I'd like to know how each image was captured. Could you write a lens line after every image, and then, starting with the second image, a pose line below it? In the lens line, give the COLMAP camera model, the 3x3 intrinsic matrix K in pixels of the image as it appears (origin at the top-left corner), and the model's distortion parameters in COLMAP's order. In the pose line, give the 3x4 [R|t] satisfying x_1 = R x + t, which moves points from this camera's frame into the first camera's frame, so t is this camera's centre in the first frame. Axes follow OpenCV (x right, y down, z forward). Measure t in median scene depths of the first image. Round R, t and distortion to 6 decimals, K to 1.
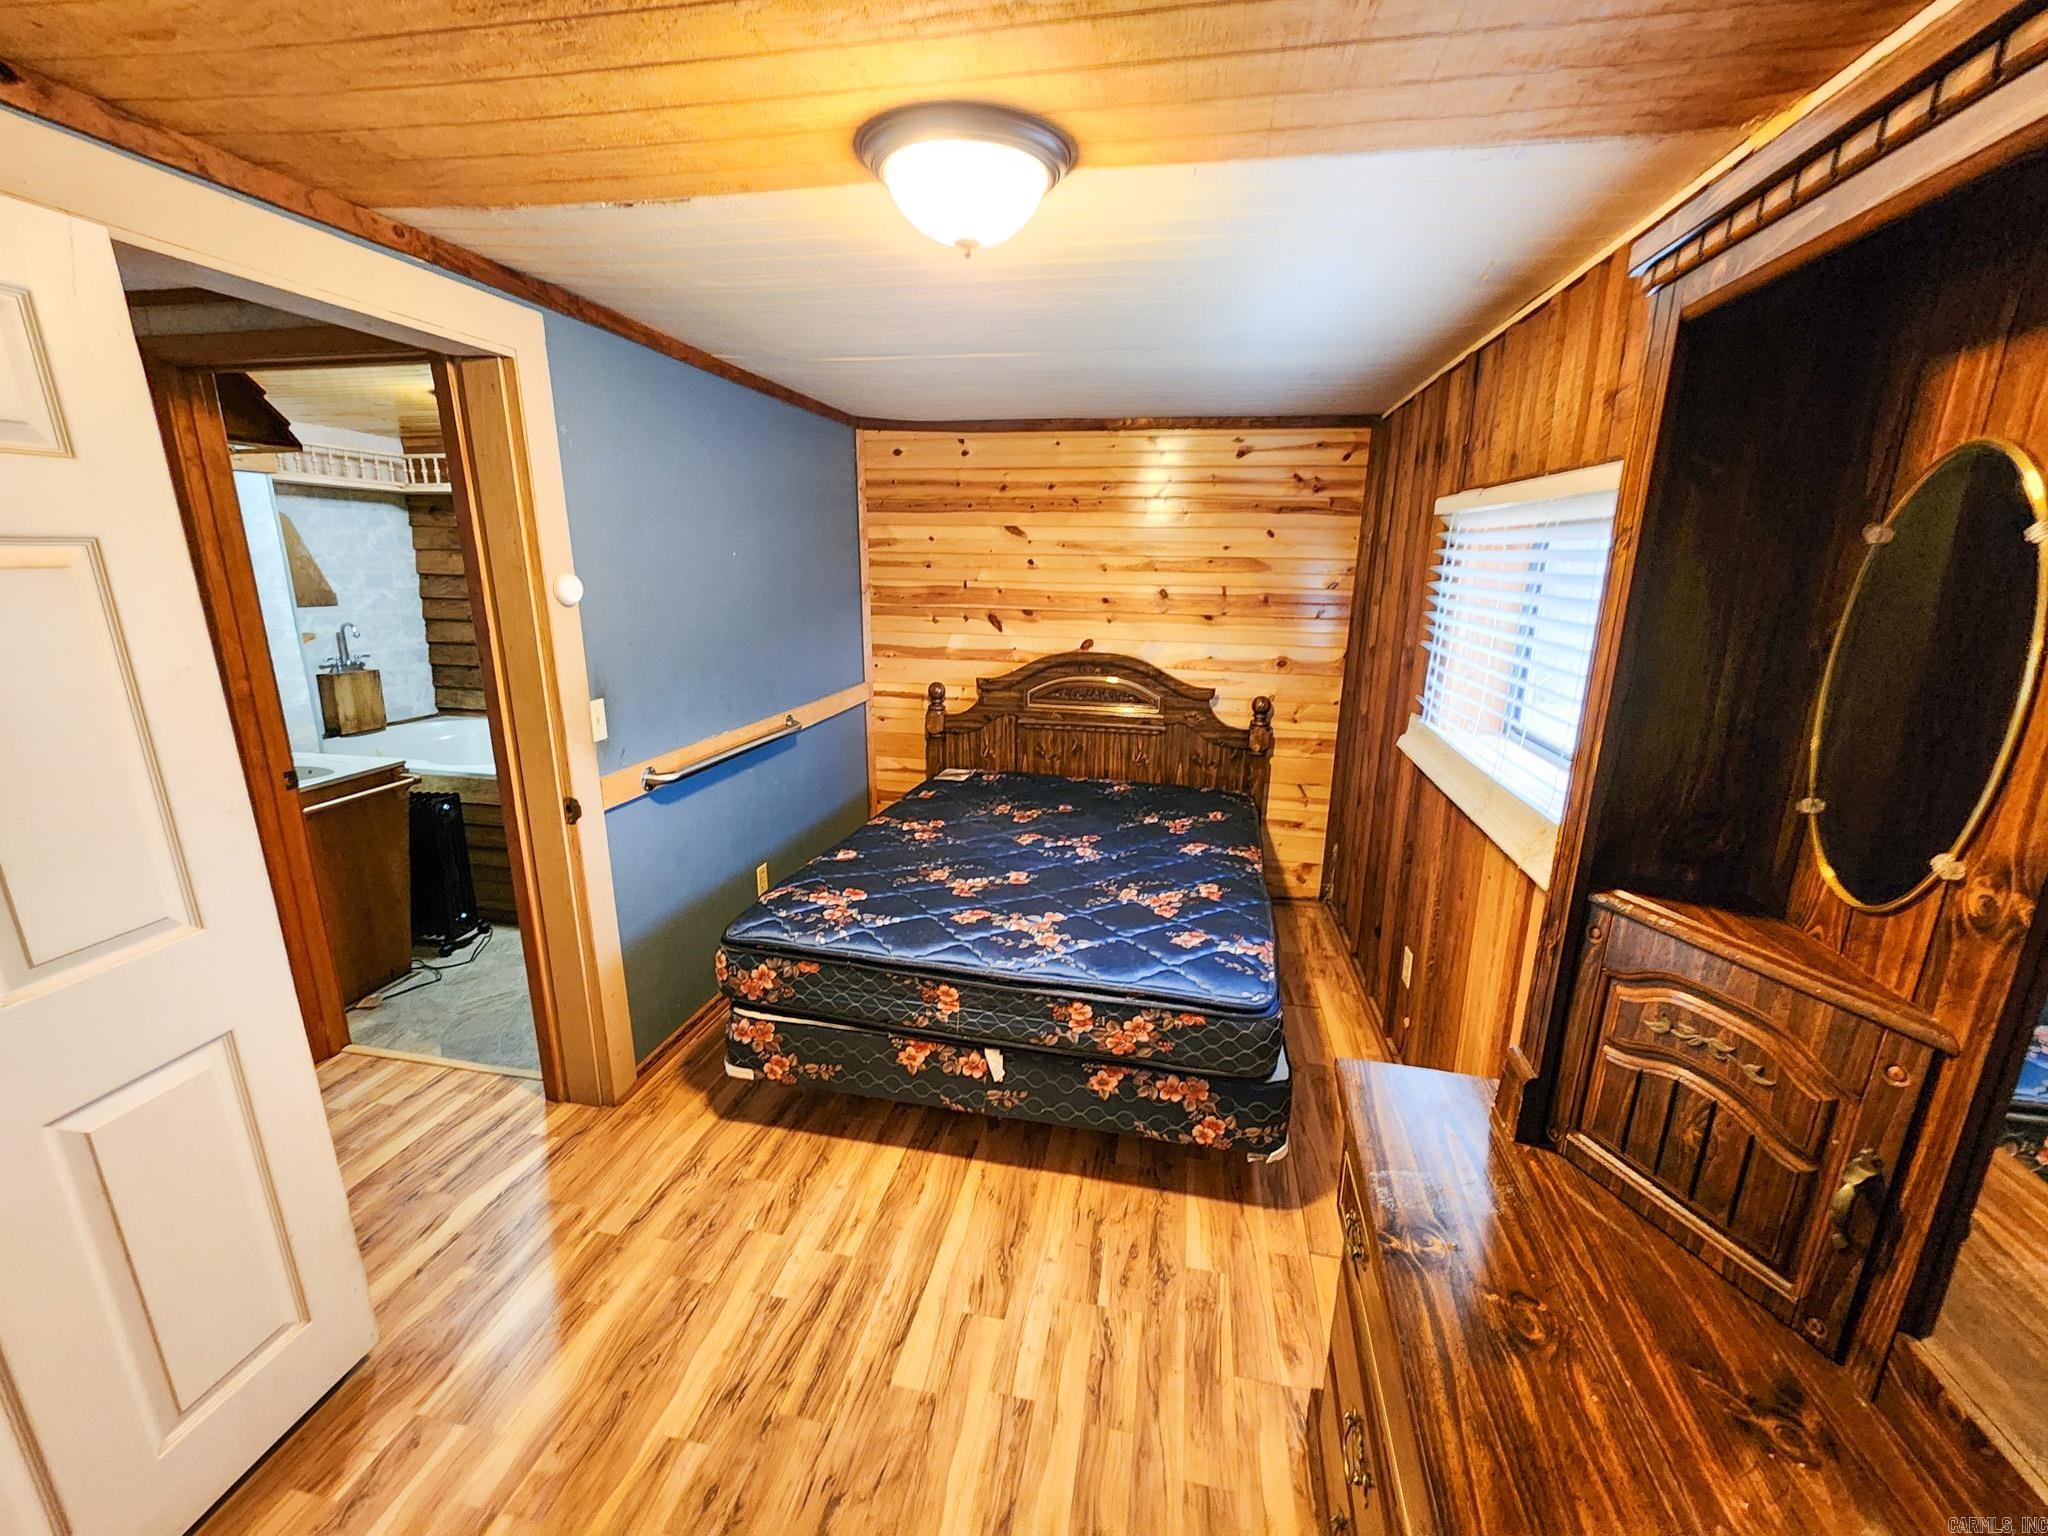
lens RADIAL K [[844.5, 0, 1010.6], [0, 844.5, 765.6], [0, 0, 1]] dist [-0.000543, -0.000507]
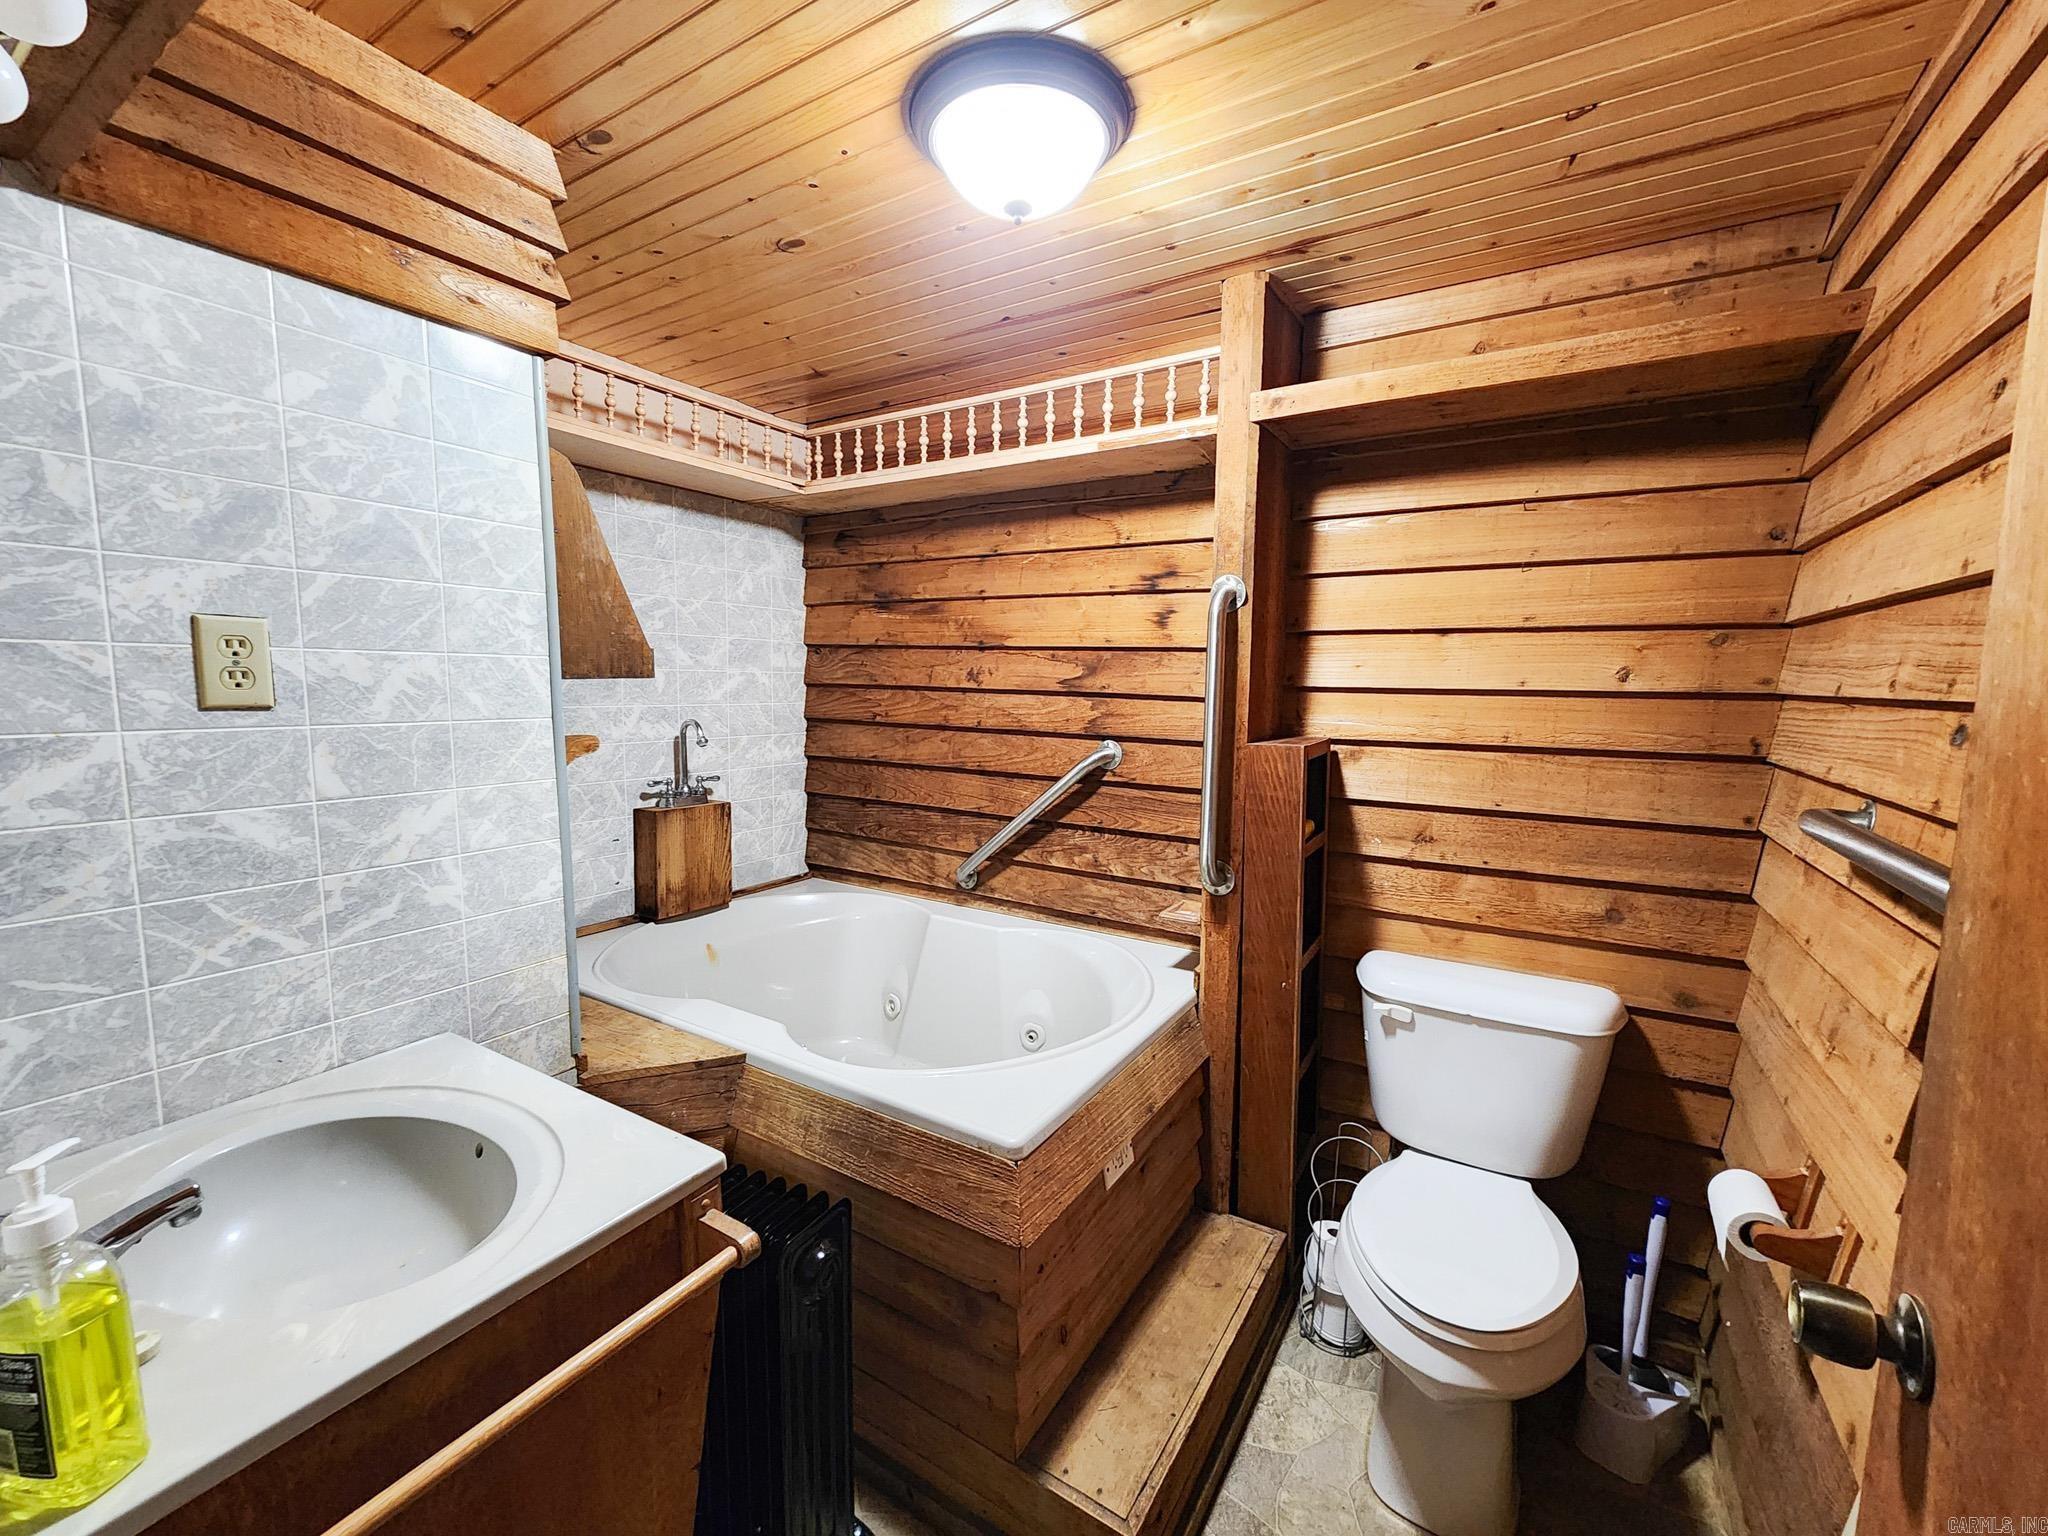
lens RADIAL K [[844.5, 0, 1026.9], [0, 844.5, 774.4], [0, 0, 1]] dist [-0.000543, -0.000507]
pose [[0.945987, 0.037770, -0.321998, -0.379213], [-0.078509, 0.990318, -0.114483, -0.083984], [0.314556, 0.133579, 0.939793, 0.529244]]
